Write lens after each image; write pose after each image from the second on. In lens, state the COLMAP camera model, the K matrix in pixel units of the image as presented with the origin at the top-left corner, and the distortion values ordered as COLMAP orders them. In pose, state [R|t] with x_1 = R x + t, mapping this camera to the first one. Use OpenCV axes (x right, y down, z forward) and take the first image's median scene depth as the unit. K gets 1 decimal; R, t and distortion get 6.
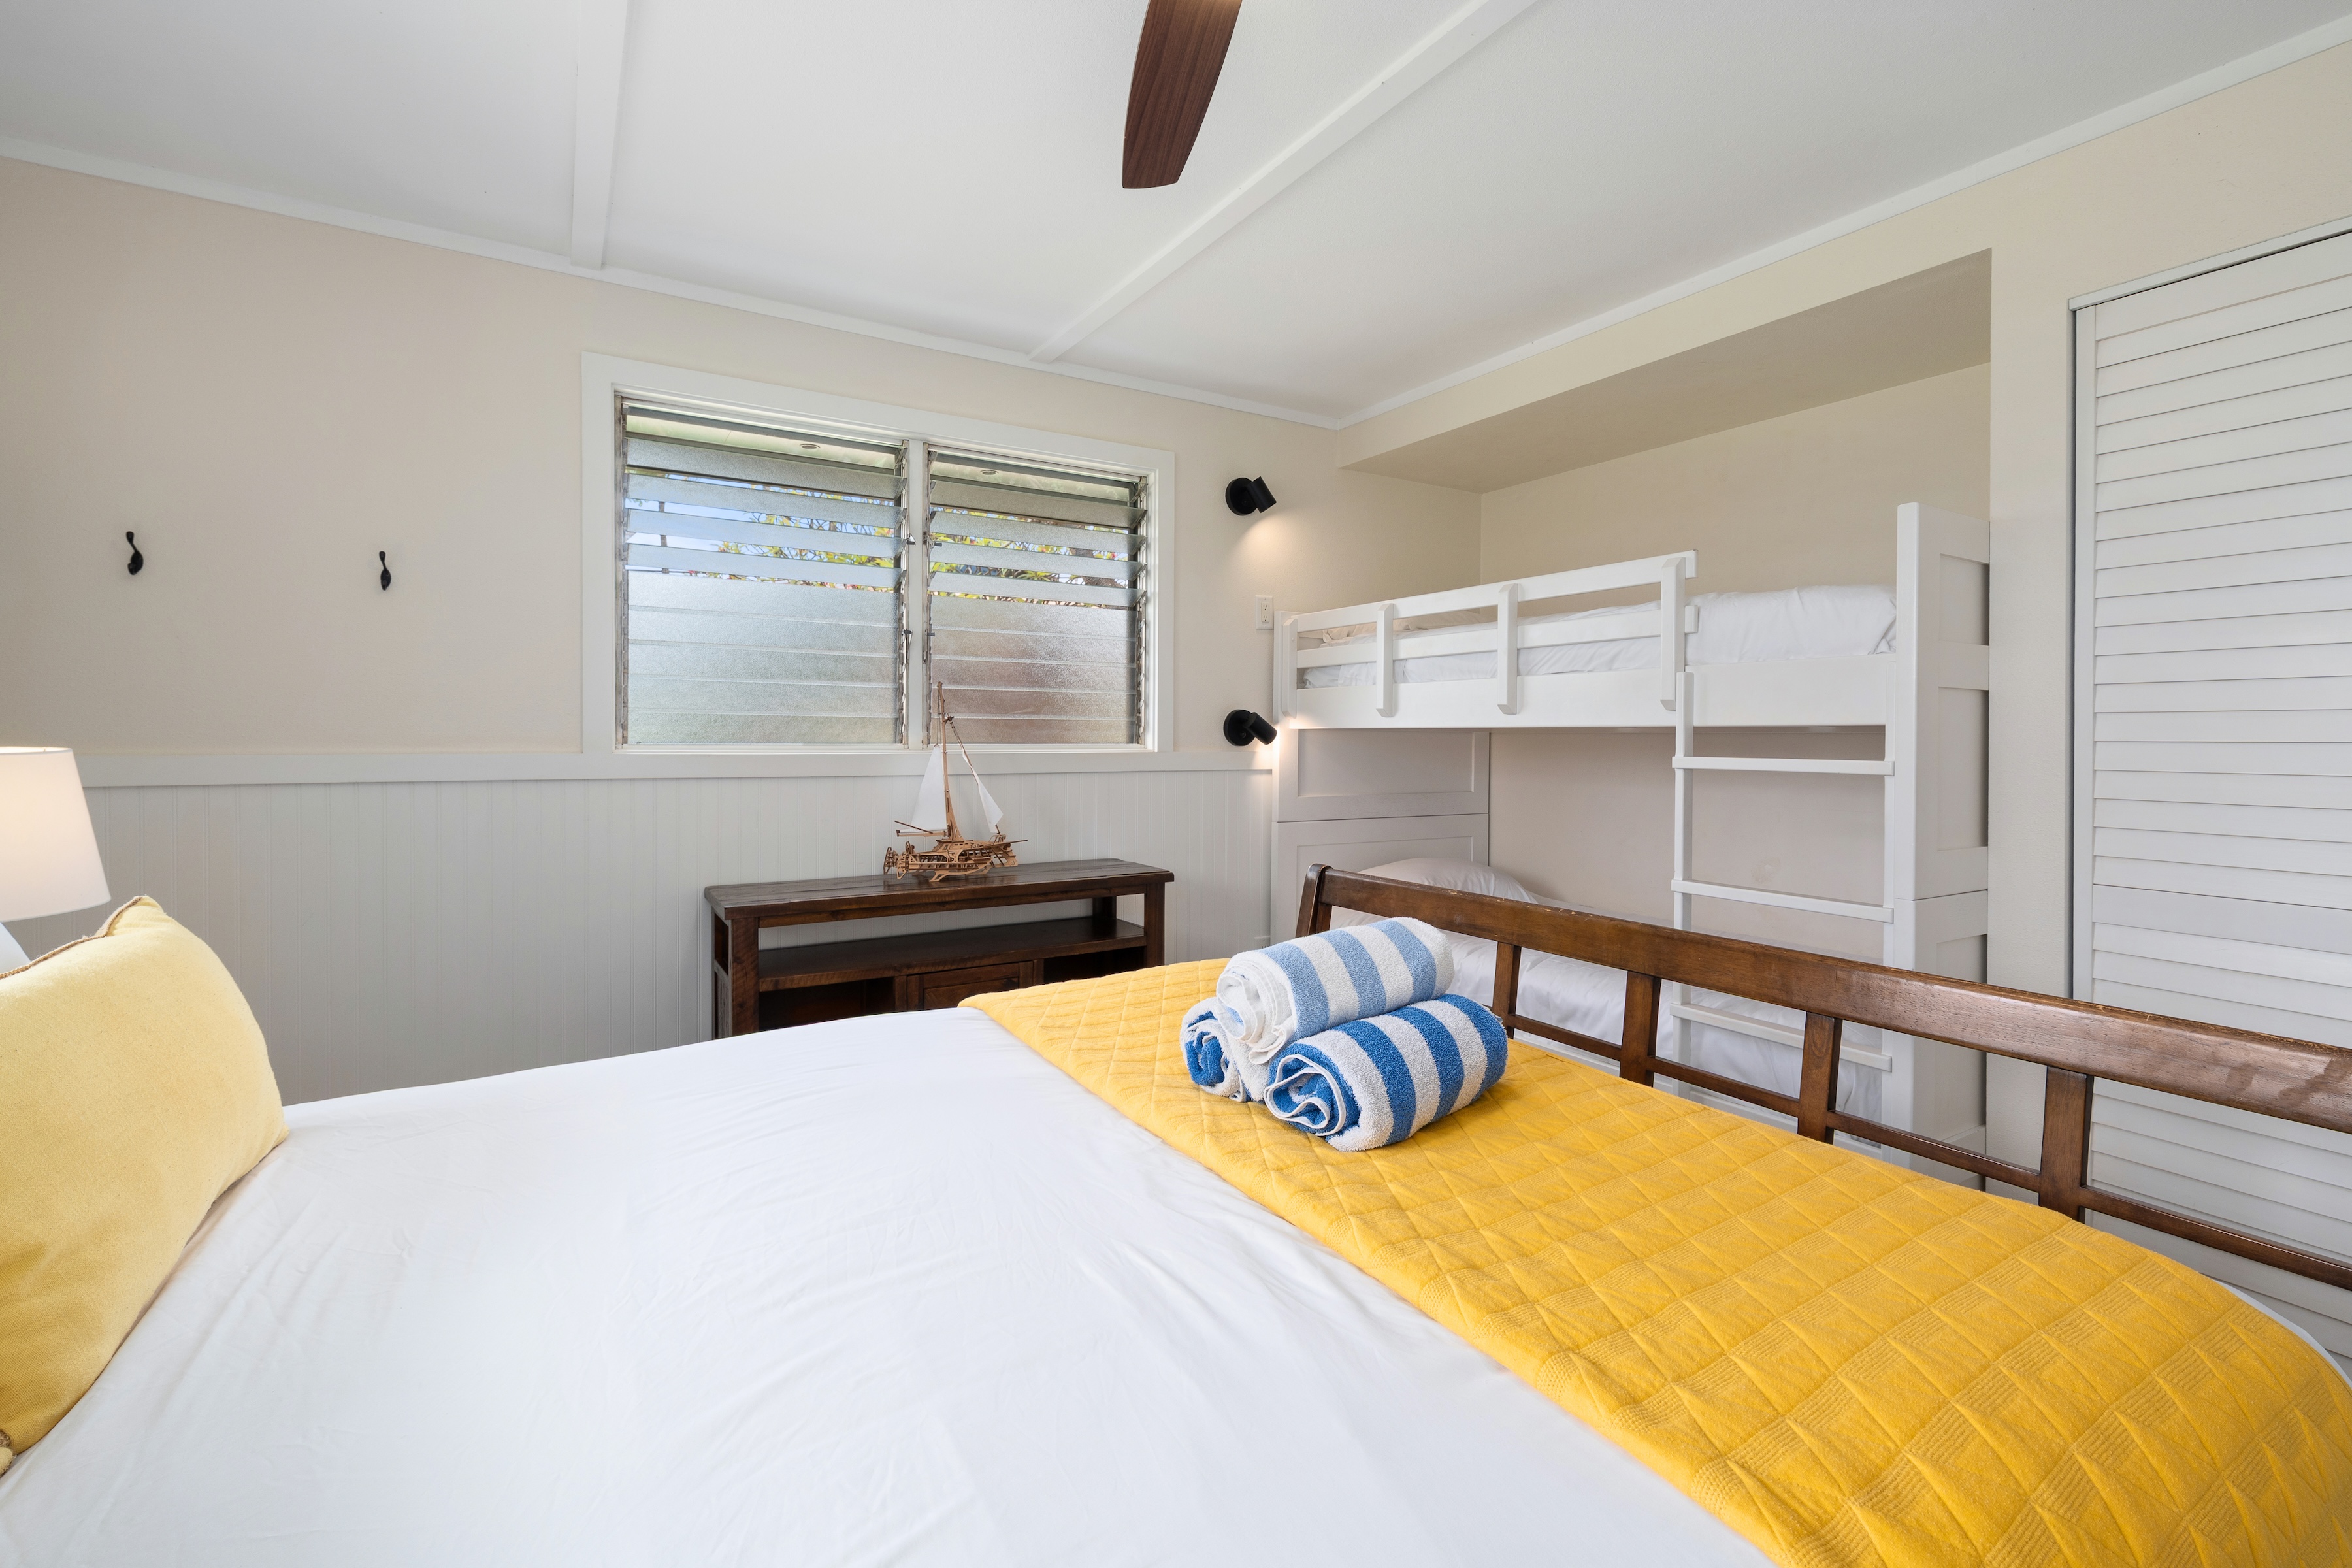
lens RADIAL K [[1031.4, 0, 1234.1], [0, 1031.4, 738.4], [0, 0, 1]] dist [0.001771, 0.000181]
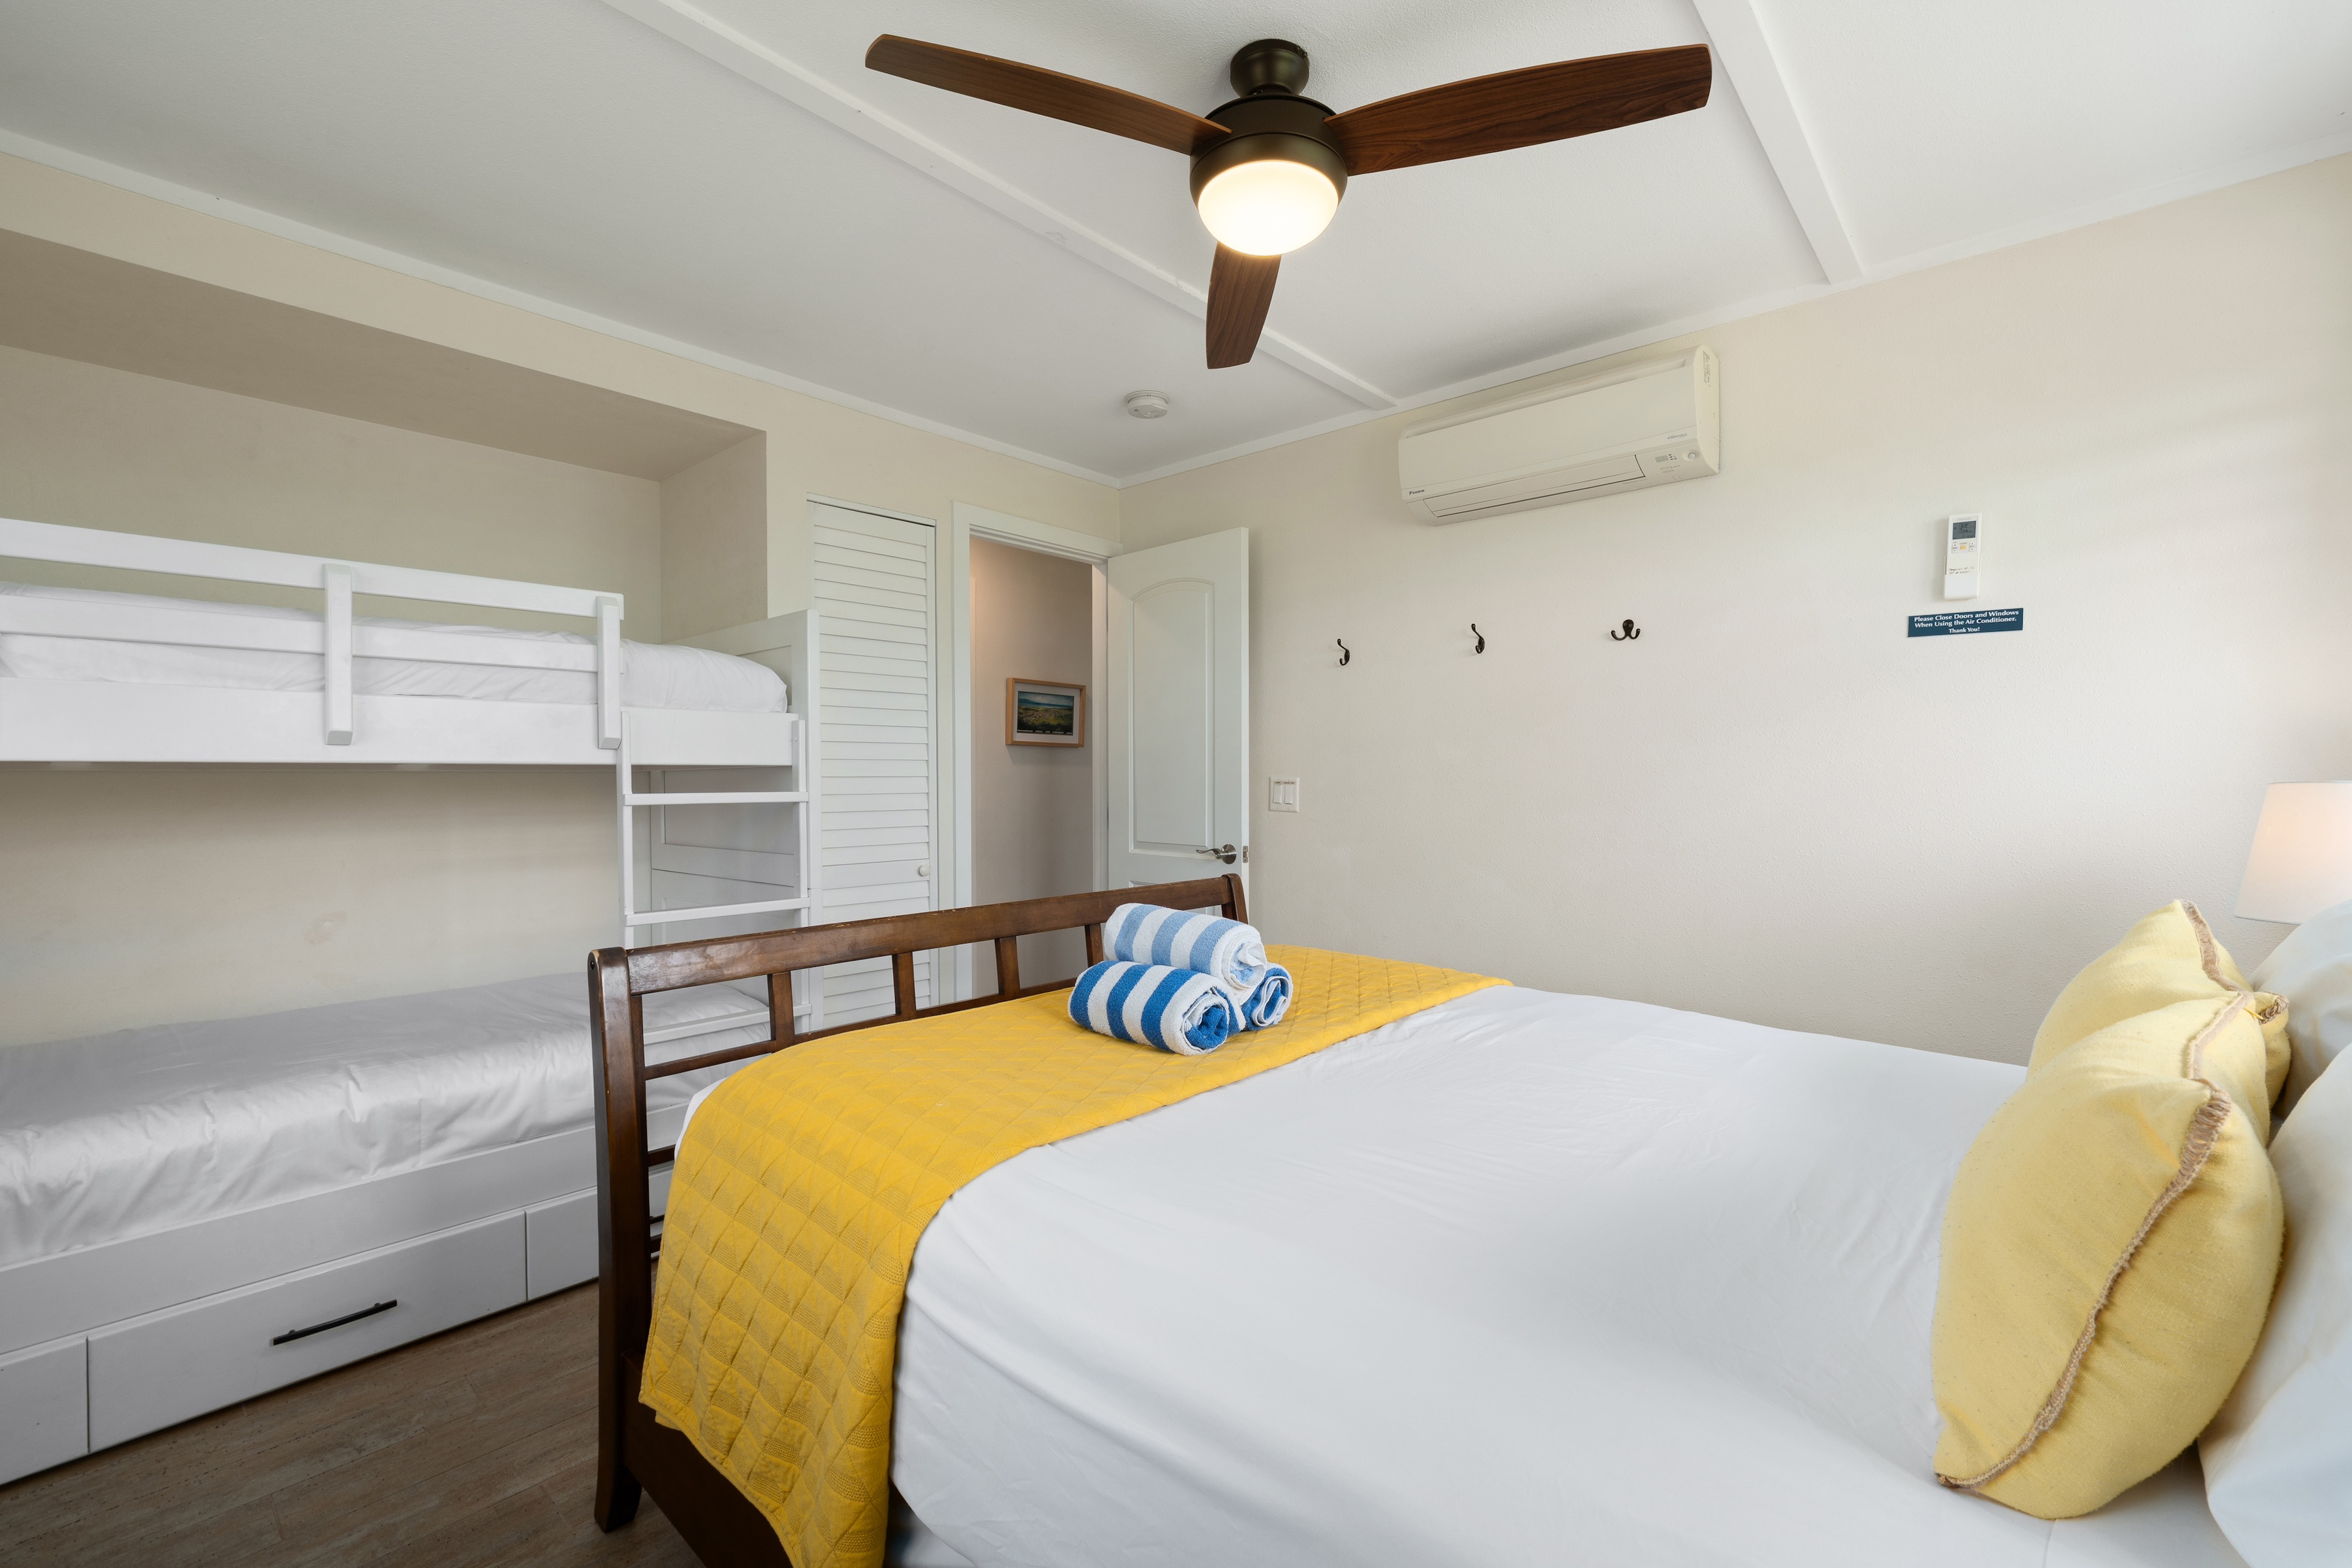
lens RADIAL K [[983.1, 0, 1176.0], [0, 983.1, 784.0], [0, 0, 1]] dist [0.000365, 0.000022]
pose [[-0.274898, -0.013591, 0.961377, -0.564652], [0.009585, 0.999812, 0.016875, -0.003236], [-0.961426, 0.013853, -0.274716, 0.641752]]
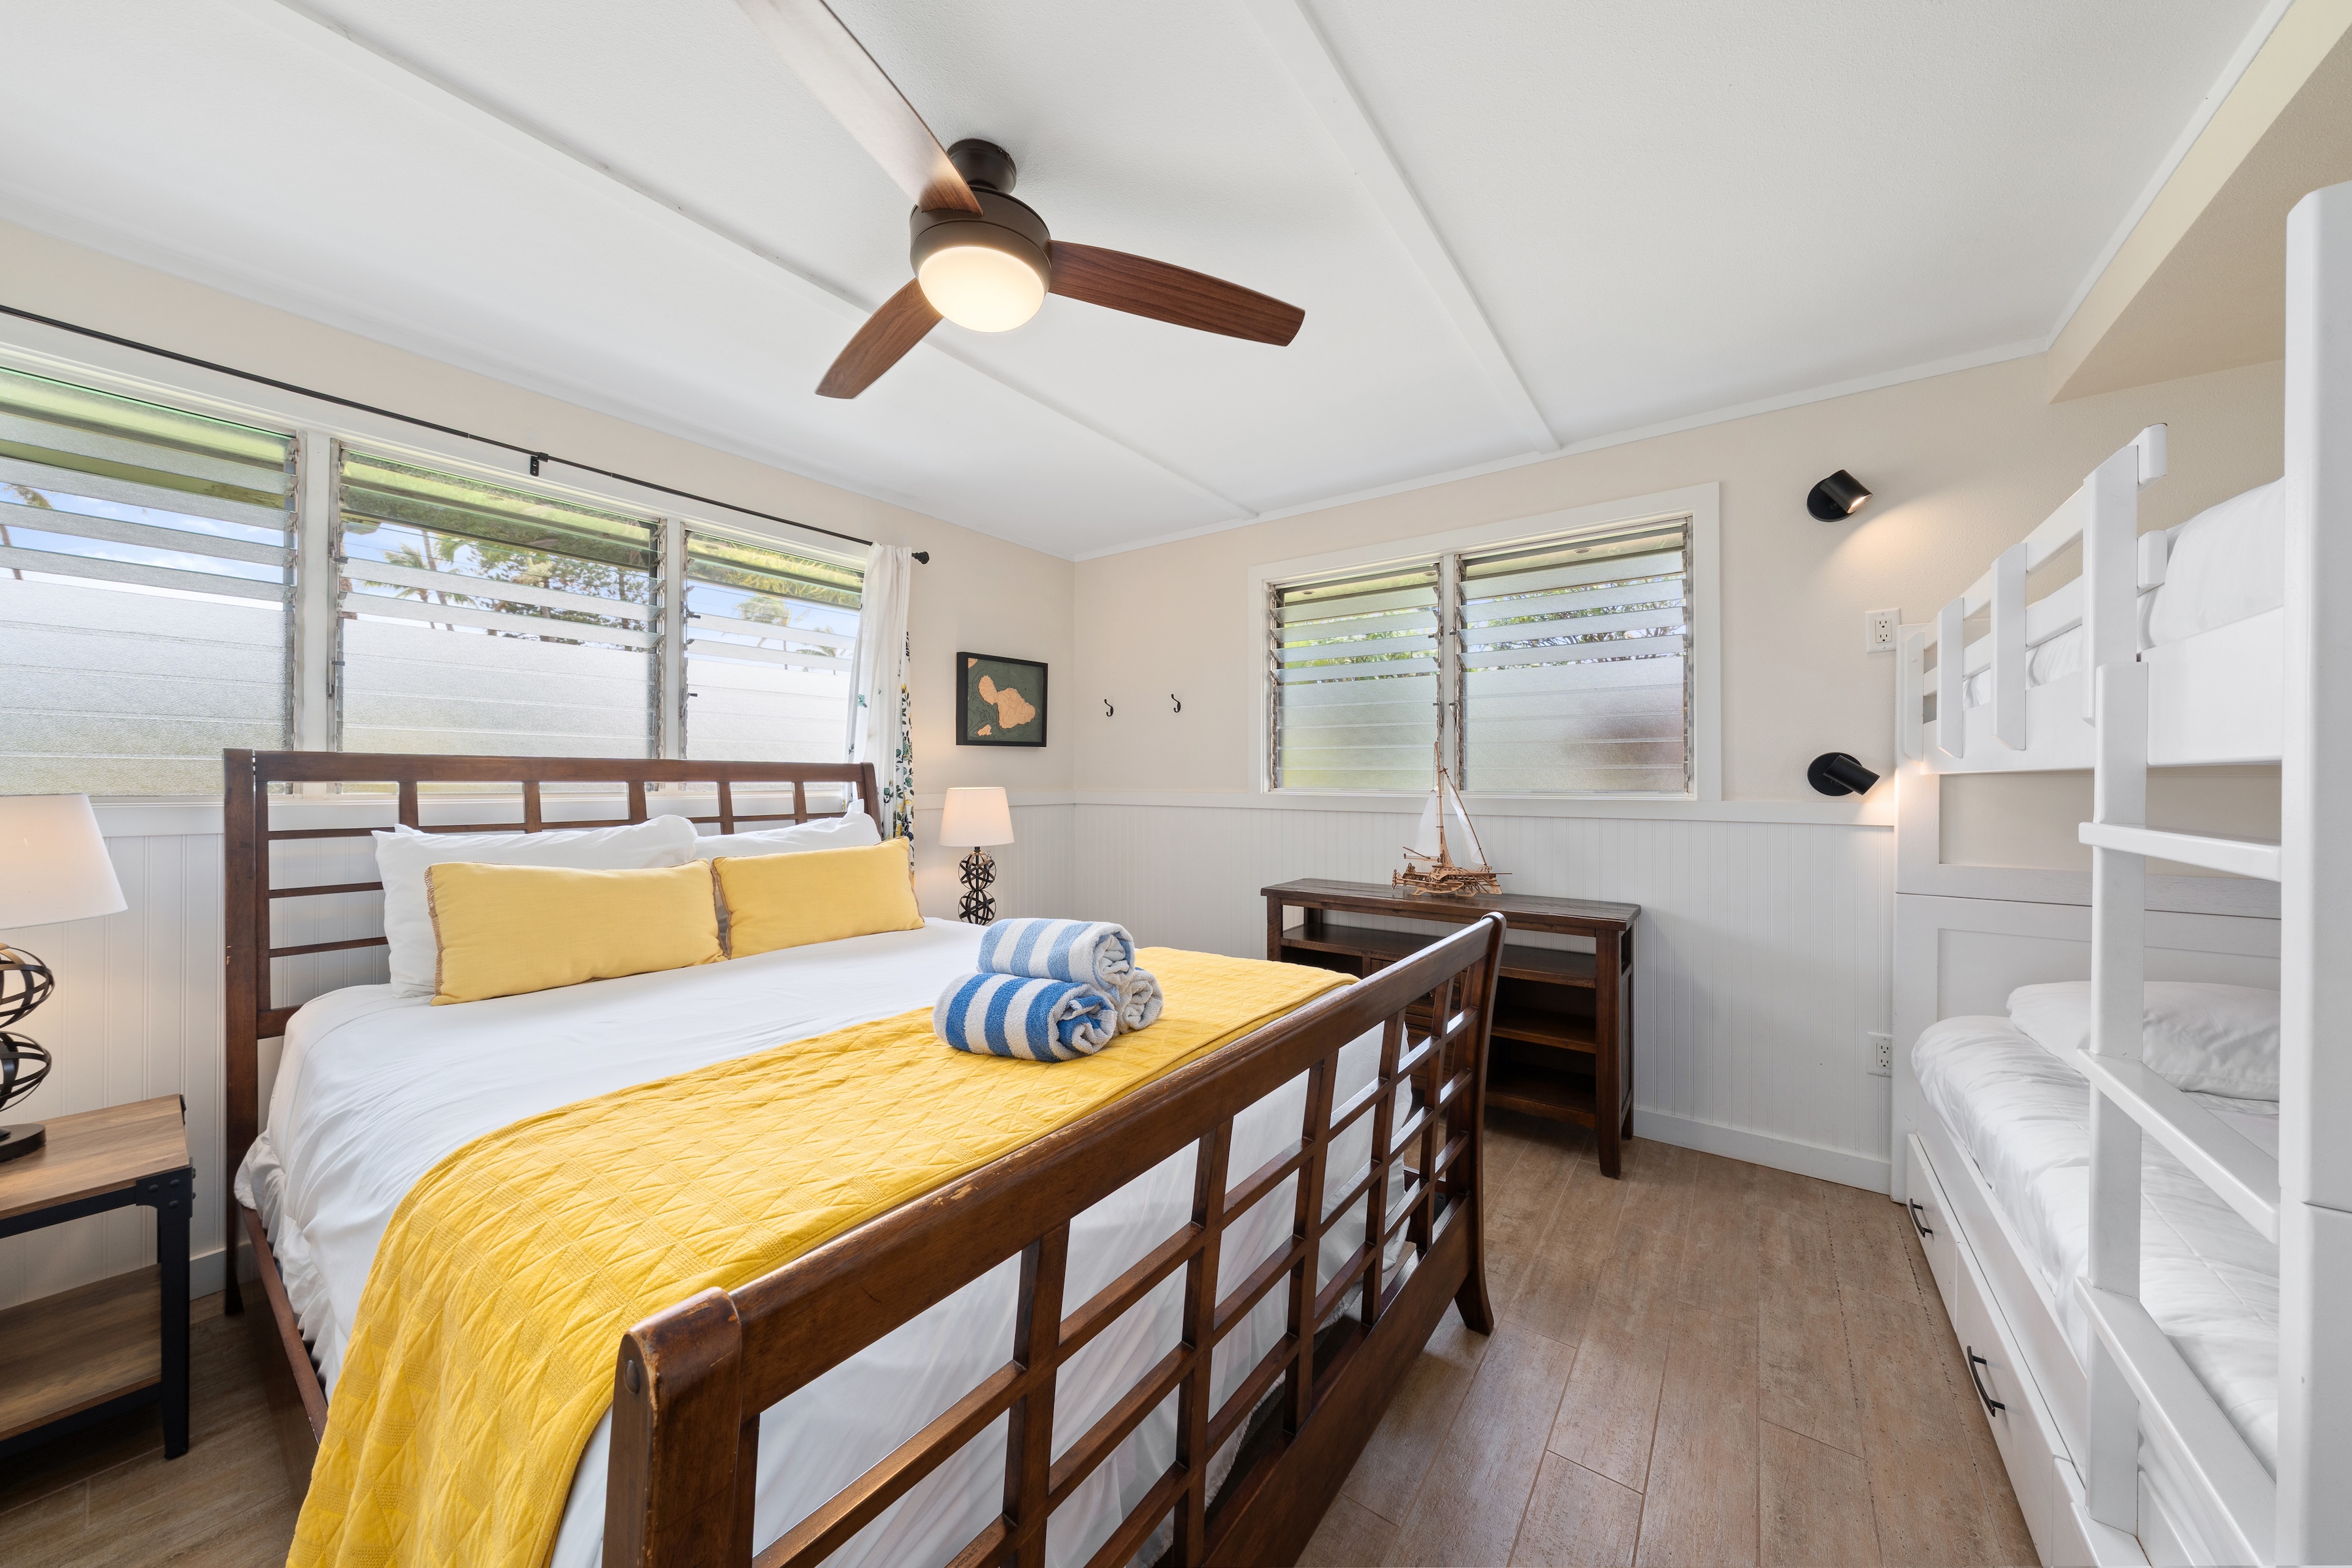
lens RADIAL K [[792.4, 0, 1176.0], [0, 792.4, 784.0], [0, 0, 1]] dist [-0.001406, -0.000057]
pose [[0.364832, 0.001404, -0.931072, 0.550852], [-0.003001, 0.999995, 0.000332, -0.001461], [0.931069, 0.002673, 0.364834, 0.356744]]
